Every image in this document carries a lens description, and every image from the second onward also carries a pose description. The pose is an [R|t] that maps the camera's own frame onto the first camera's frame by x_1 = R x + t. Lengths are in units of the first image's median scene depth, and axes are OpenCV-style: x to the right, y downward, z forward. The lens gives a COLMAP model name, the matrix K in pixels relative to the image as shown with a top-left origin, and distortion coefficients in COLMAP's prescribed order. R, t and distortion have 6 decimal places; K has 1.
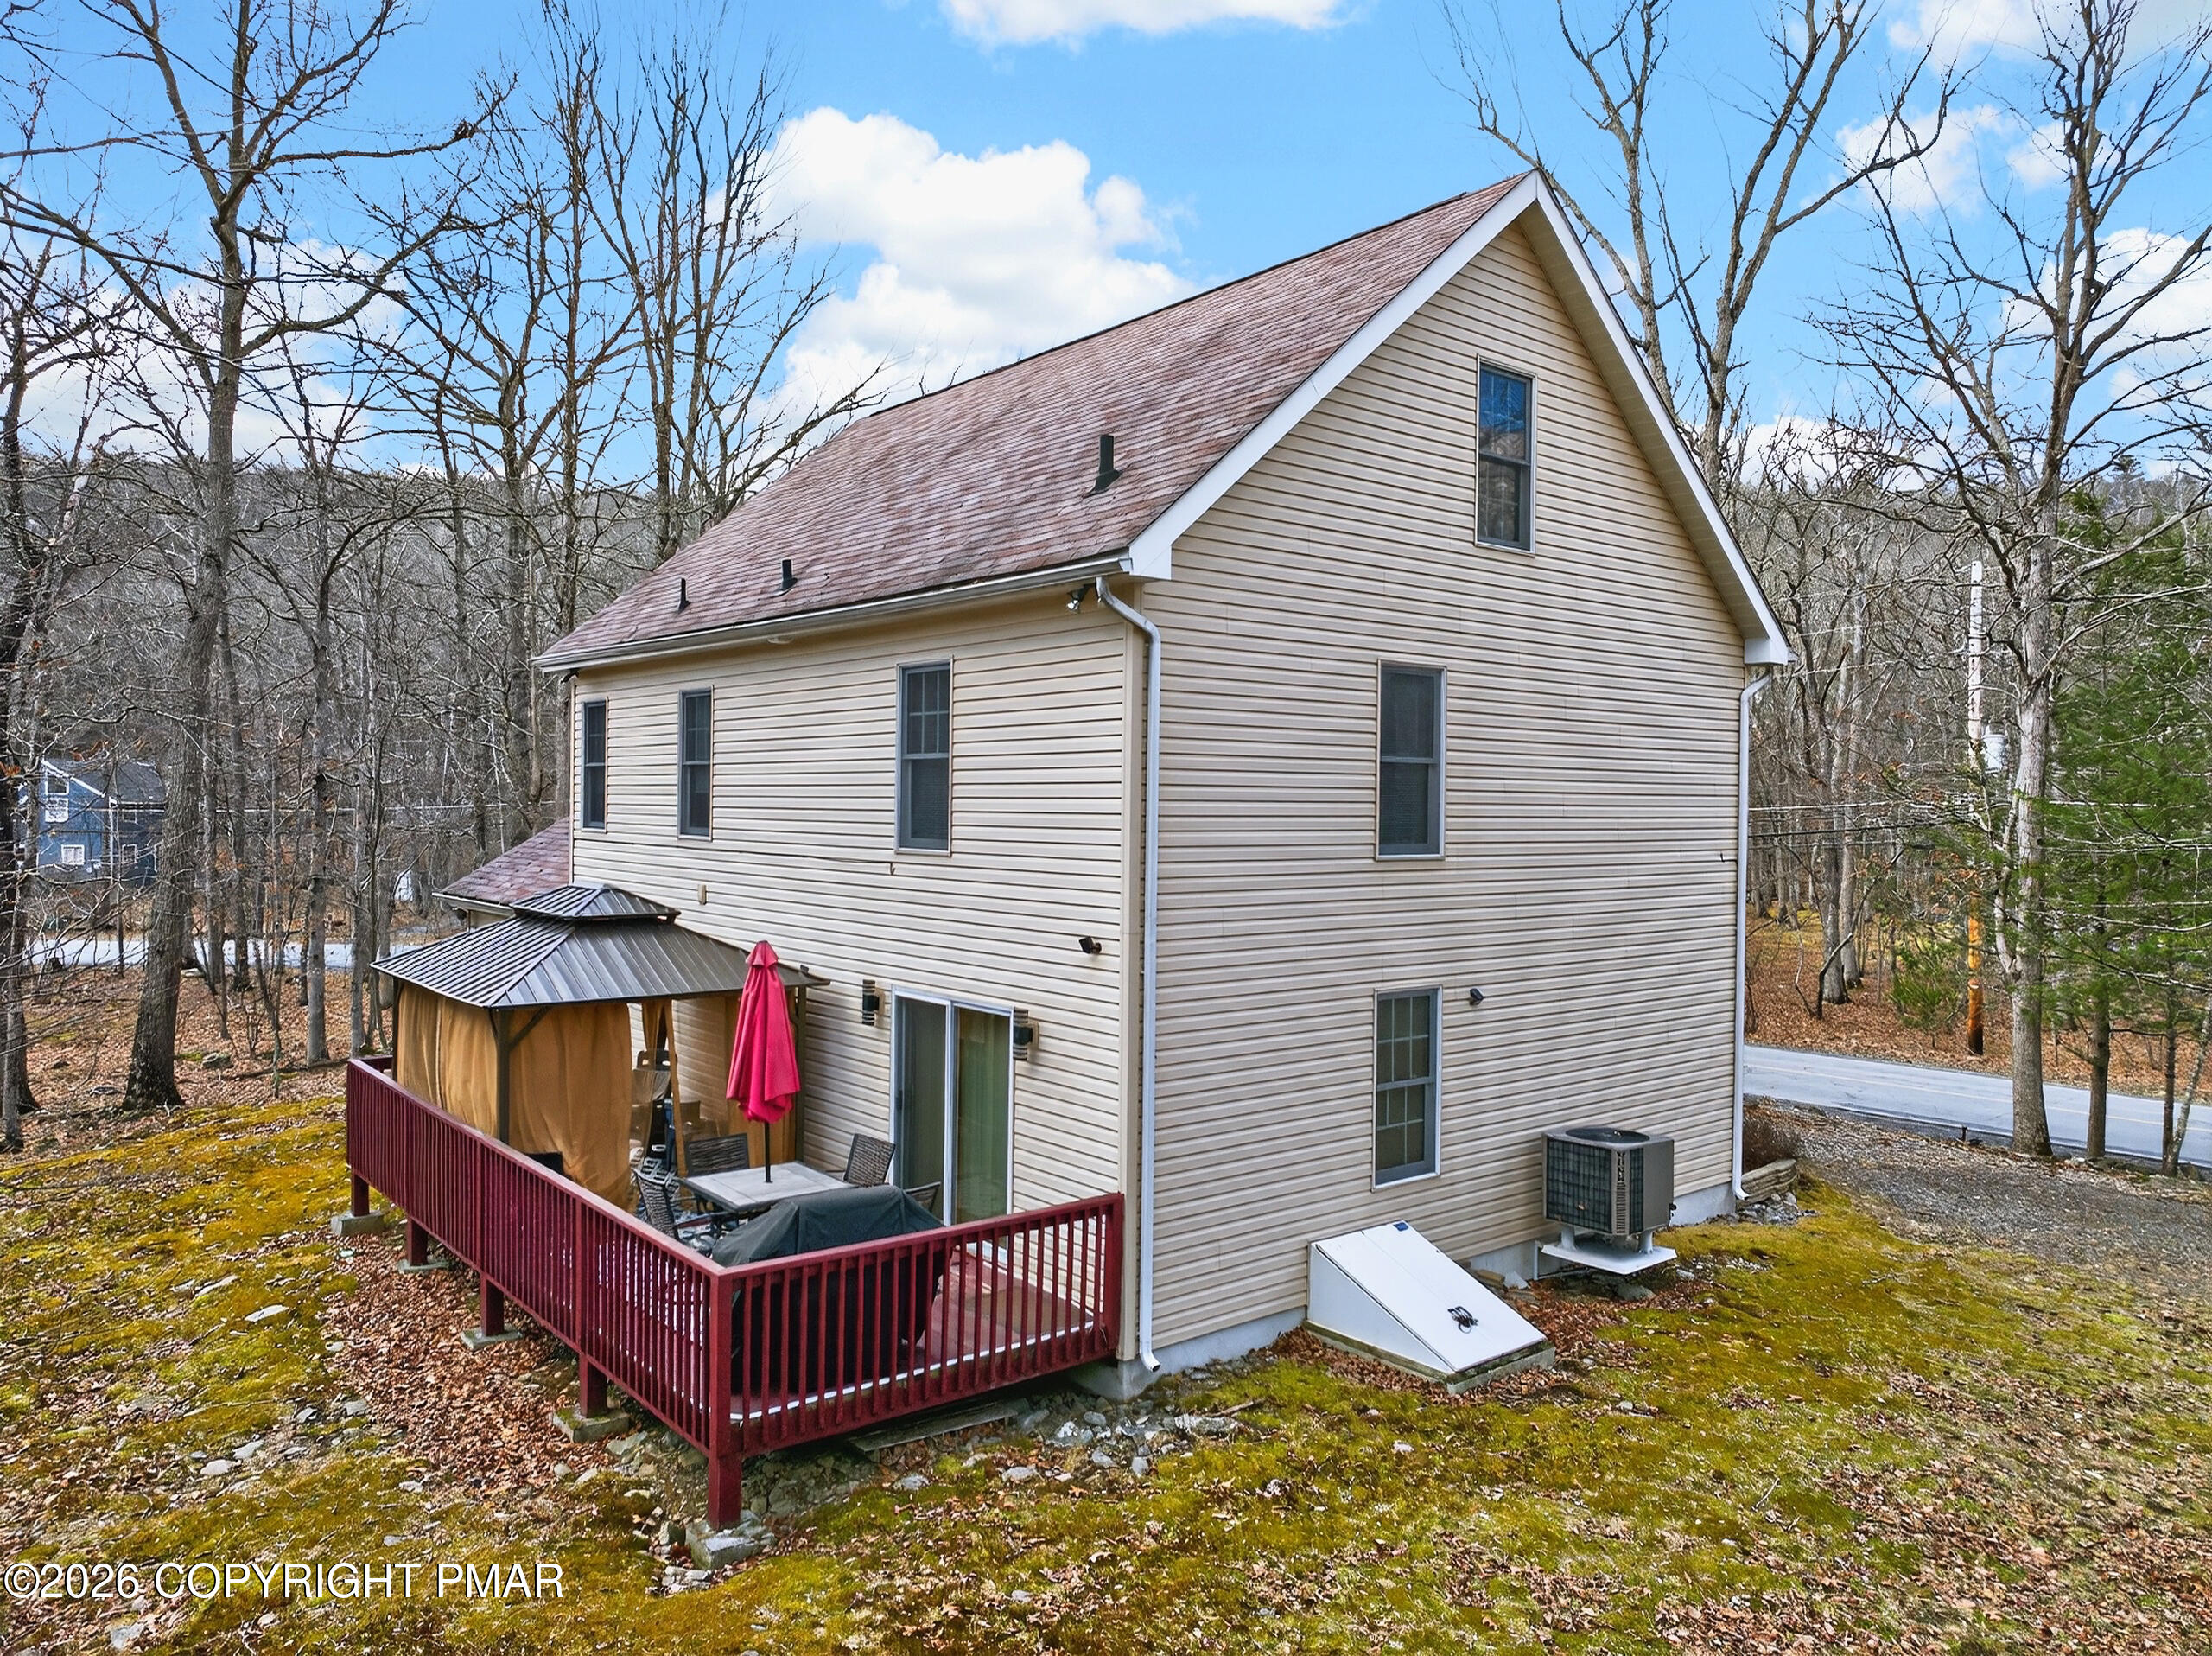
lens RADIAL K [[1489.6, 0, 1109.5], [0, 1489.6, 826.1], [0, 0, 1]] dist [0.017678, -0.027994]
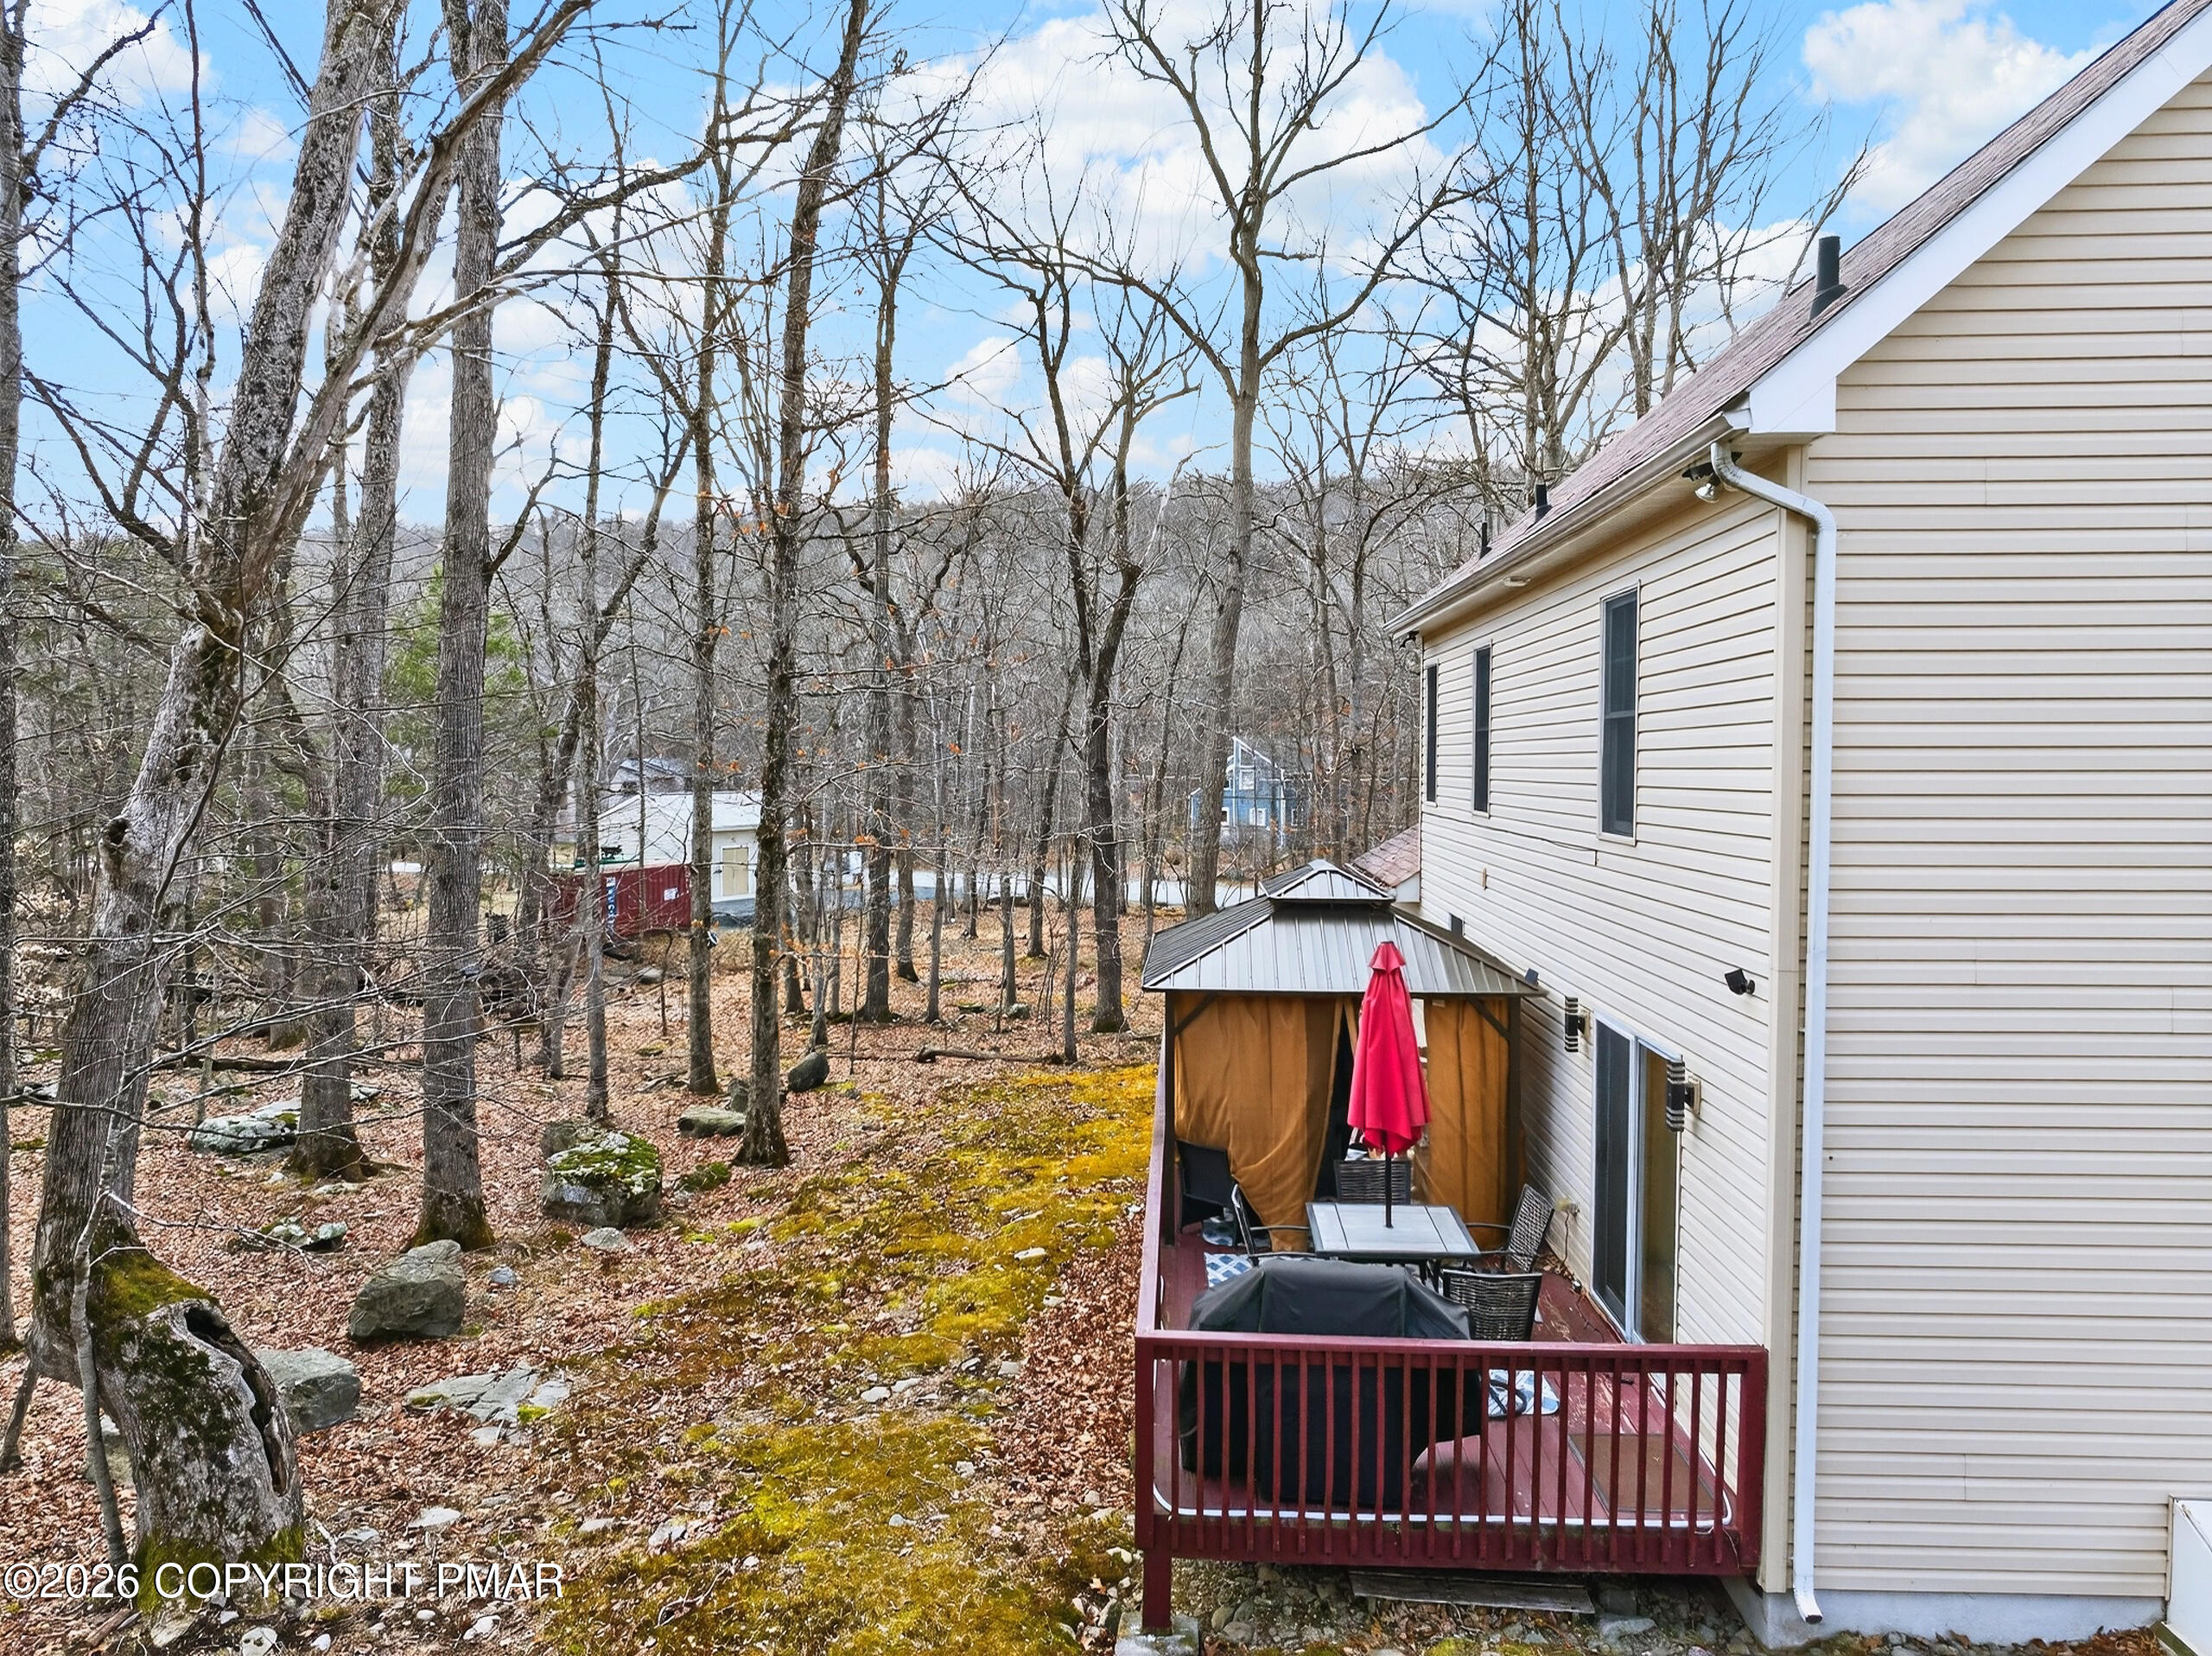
lens RADIAL K [[1511.2, 0, 1112.6], [0, 1511.2, 820.8], [0, 0, 1]] dist [-0.030801, 0.026023]
pose [[0.752898, 0.018486, -0.657878, 0.228739], [-0.007317, 0.999779, 0.019720, -0.006265], [0.658097, -0.010034, 0.752866, 0.287840]]
